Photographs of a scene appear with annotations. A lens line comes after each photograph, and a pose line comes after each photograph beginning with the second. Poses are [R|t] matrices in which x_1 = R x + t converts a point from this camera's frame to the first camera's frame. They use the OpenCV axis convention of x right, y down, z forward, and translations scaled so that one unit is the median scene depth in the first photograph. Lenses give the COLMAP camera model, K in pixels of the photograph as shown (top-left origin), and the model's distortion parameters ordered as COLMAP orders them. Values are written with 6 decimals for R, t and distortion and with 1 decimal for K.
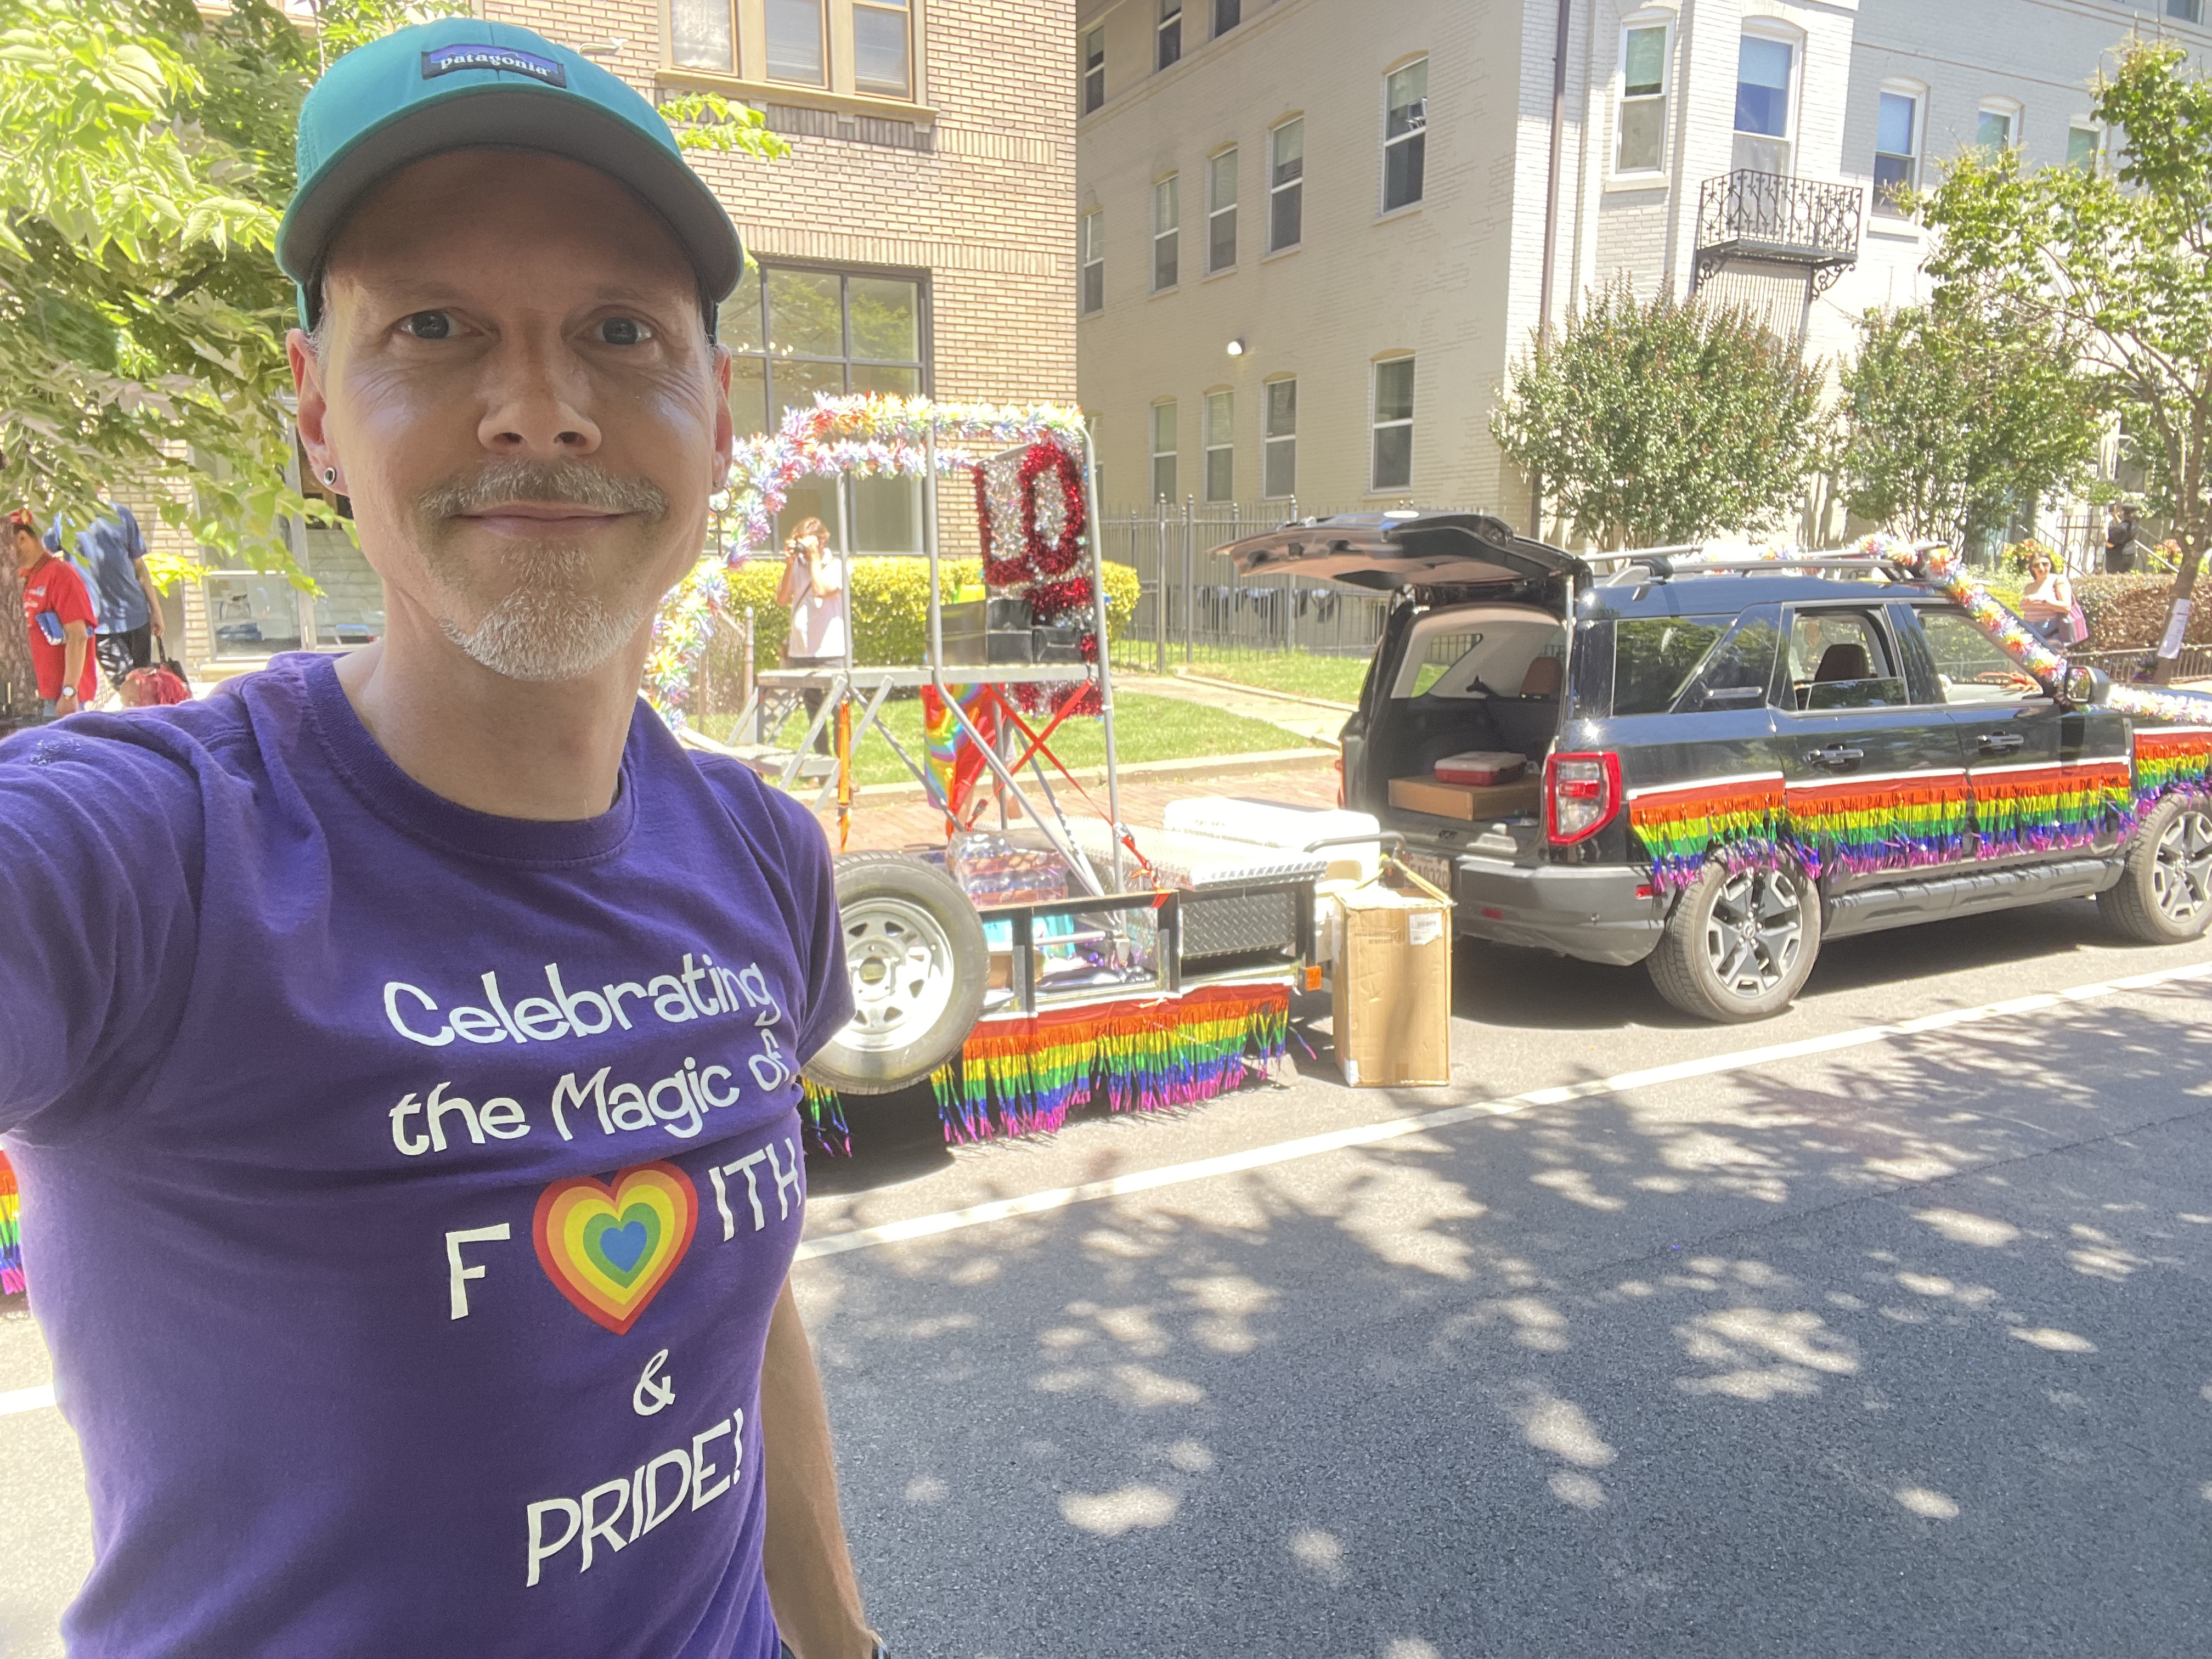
lens RADIAL K [[1529.1, 0, 1100.6], [0, 1529.1, 840.9], [0, 0, 1]] dist [0.082064, -0.098746]
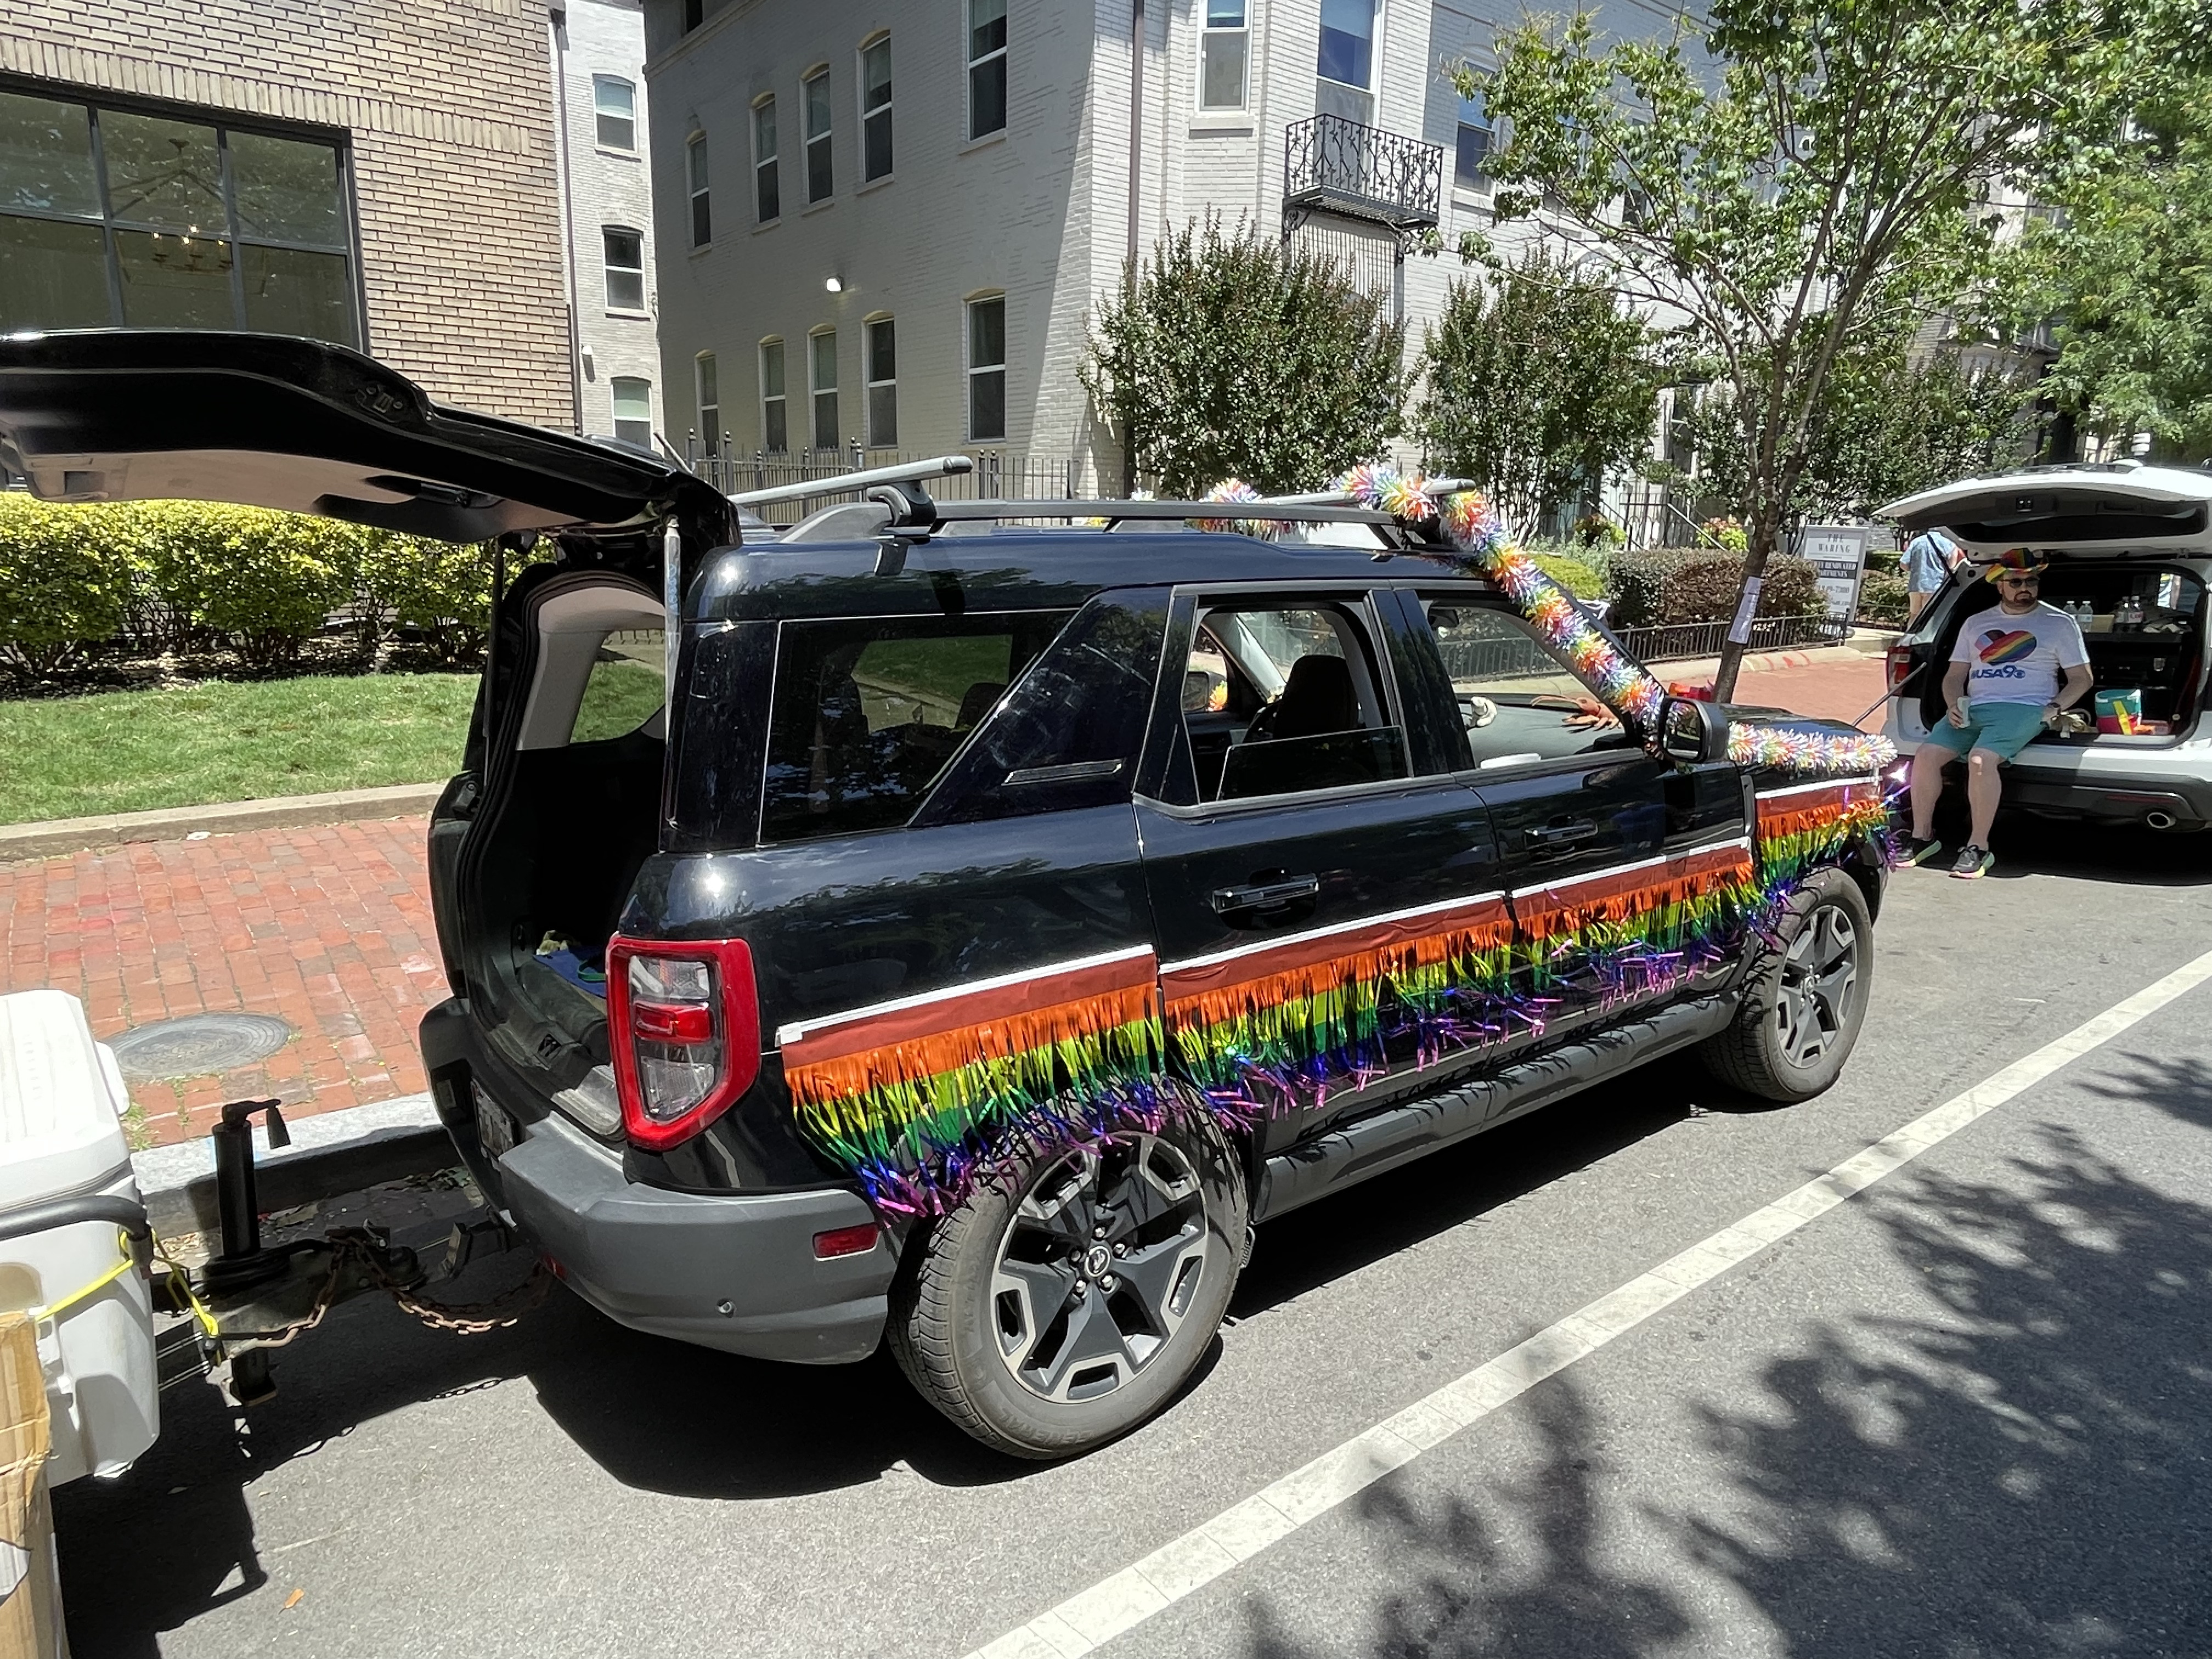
lens RADIAL K [[1354.0, 0, 1115.2], [0, 1354.0, 824.1], [0, 0, 1]] dist [-0.003125, -0.001392]
pose [[0.980106, -0.019909, 0.197475, 0.133571], [0.011797, 0.999041, 0.042171, -0.038108], [-0.198125, -0.039002, 0.979400, 0.228212]]
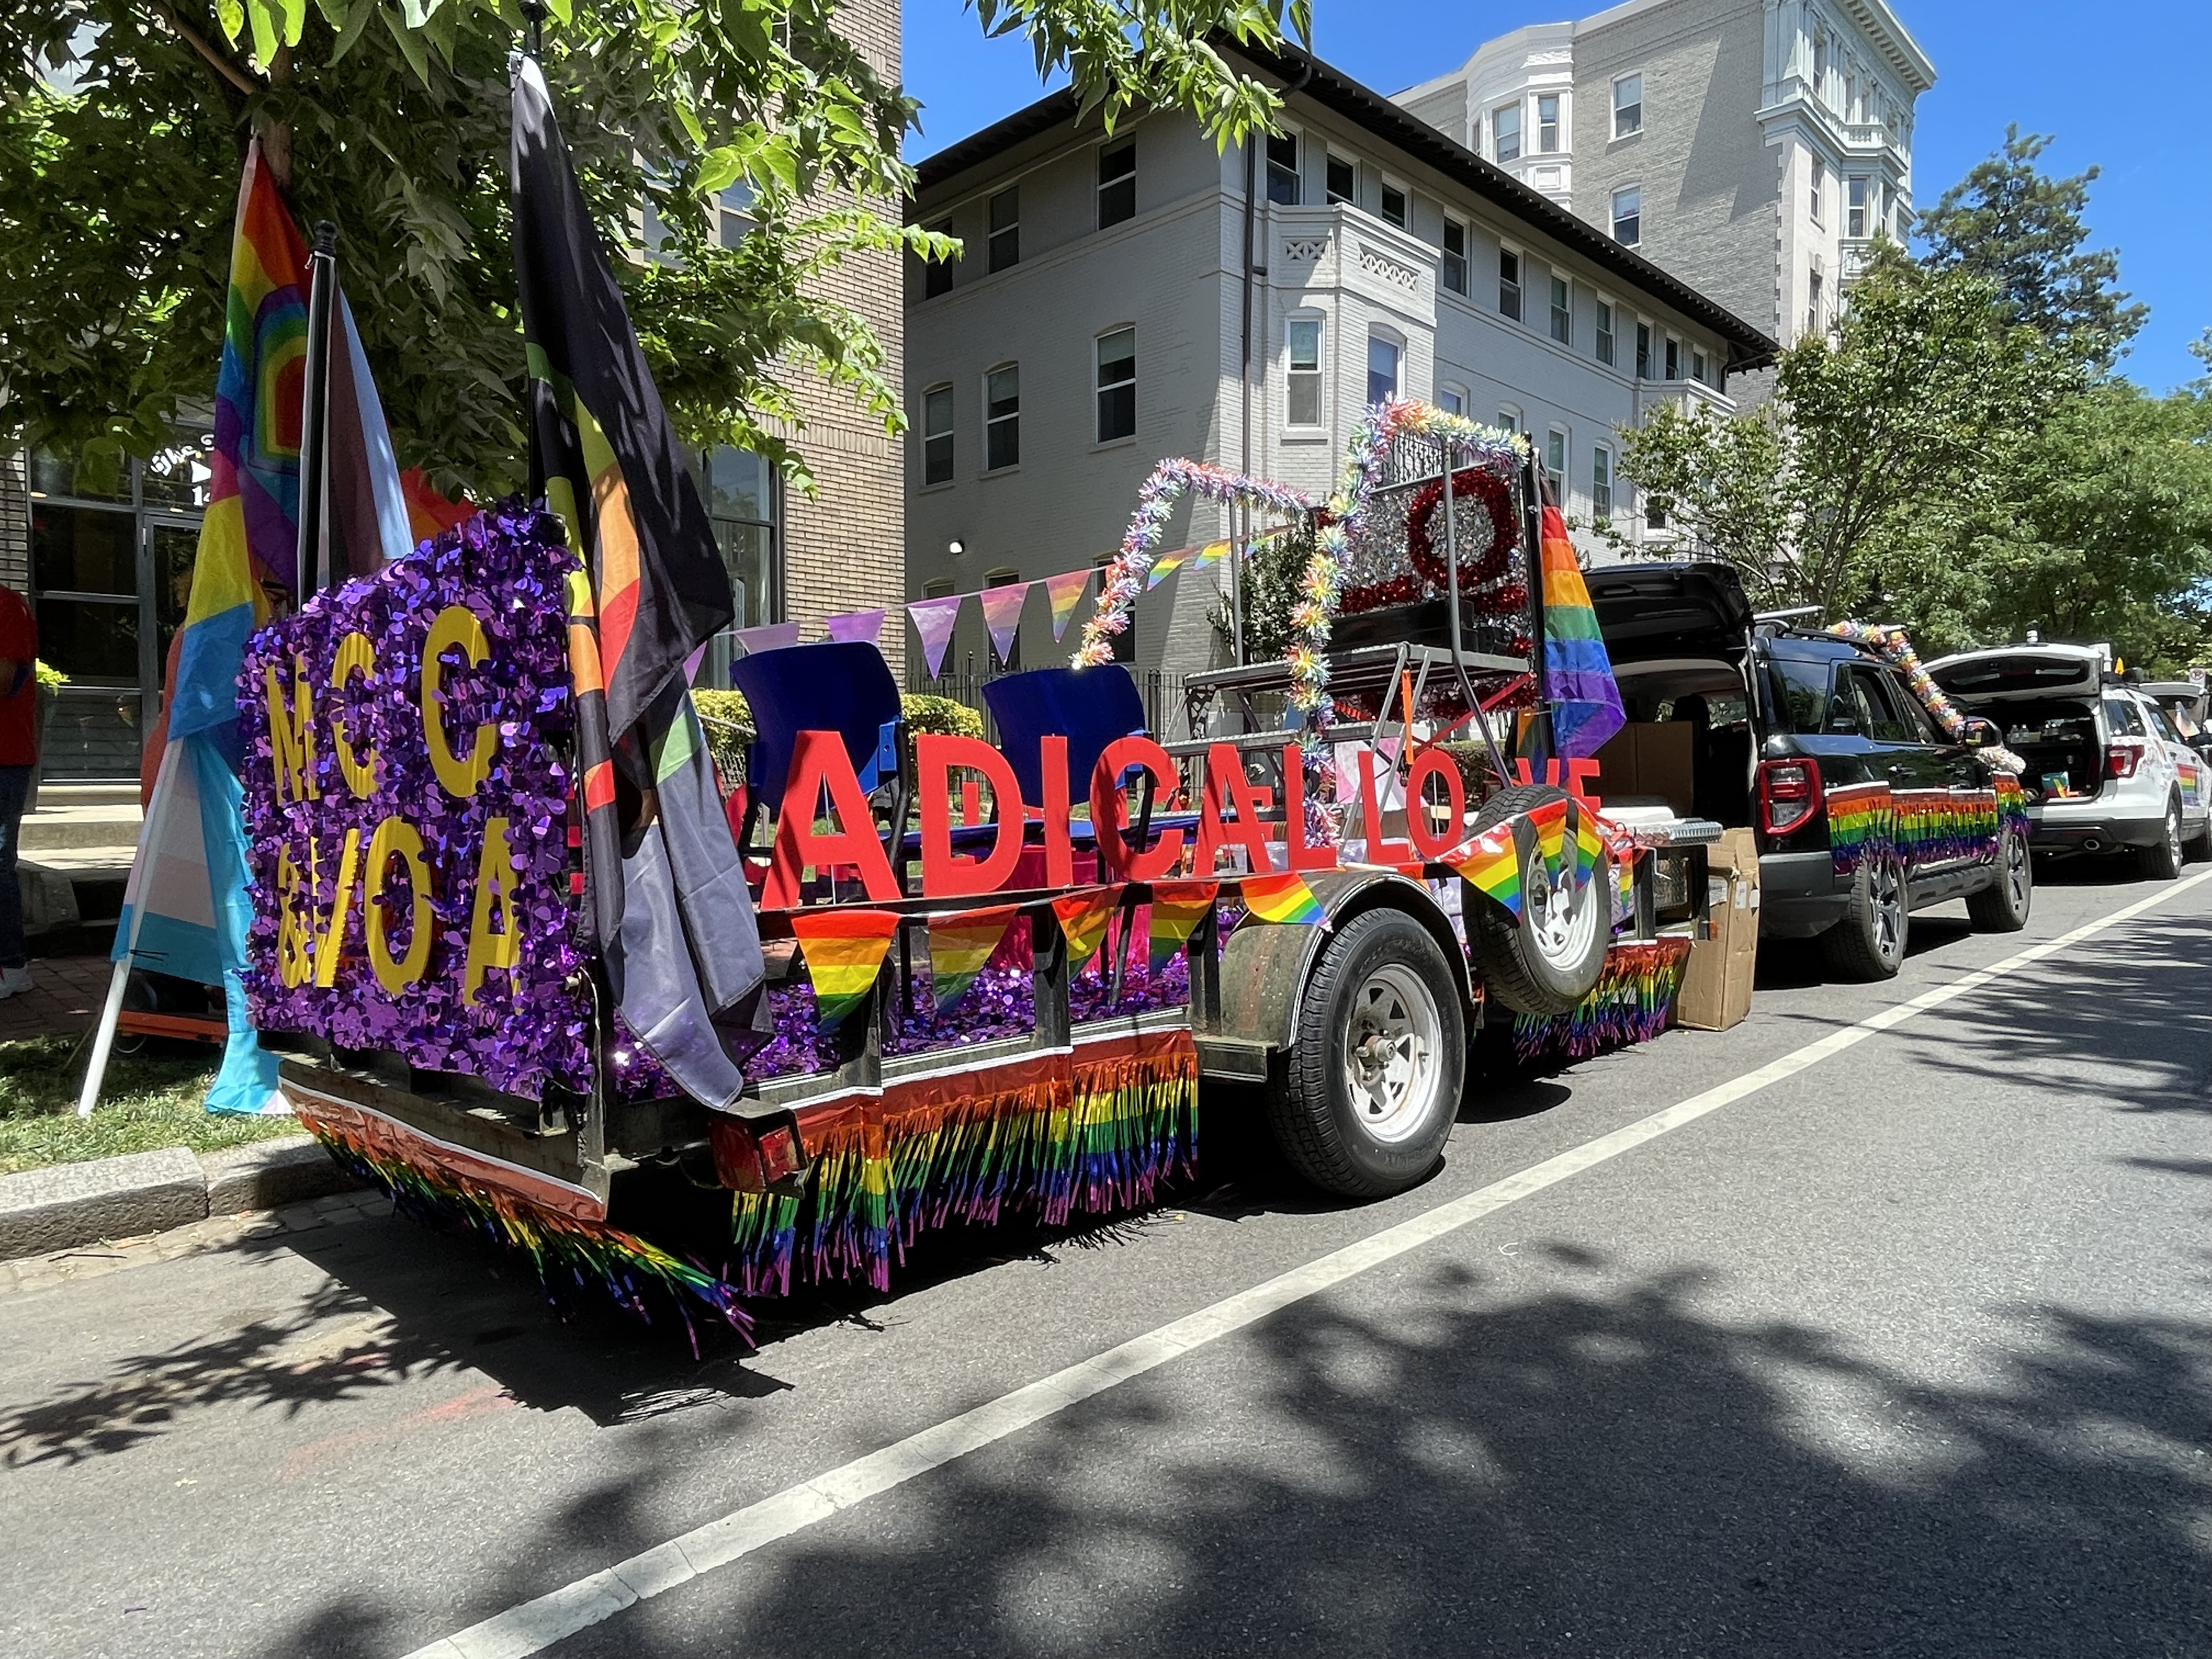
lens RADIAL K [[1354.0, 0, 1115.2], [0, 1354.0, 824.1], [0, 0, 1]] dist [-0.003125, -0.001392]
pose [[0.944726, -0.009712, 0.327716, -0.207506], [0.055490, 0.989877, -0.130630, 0.039638], [-0.323130, 0.141595, 0.935702, 0.059823]]
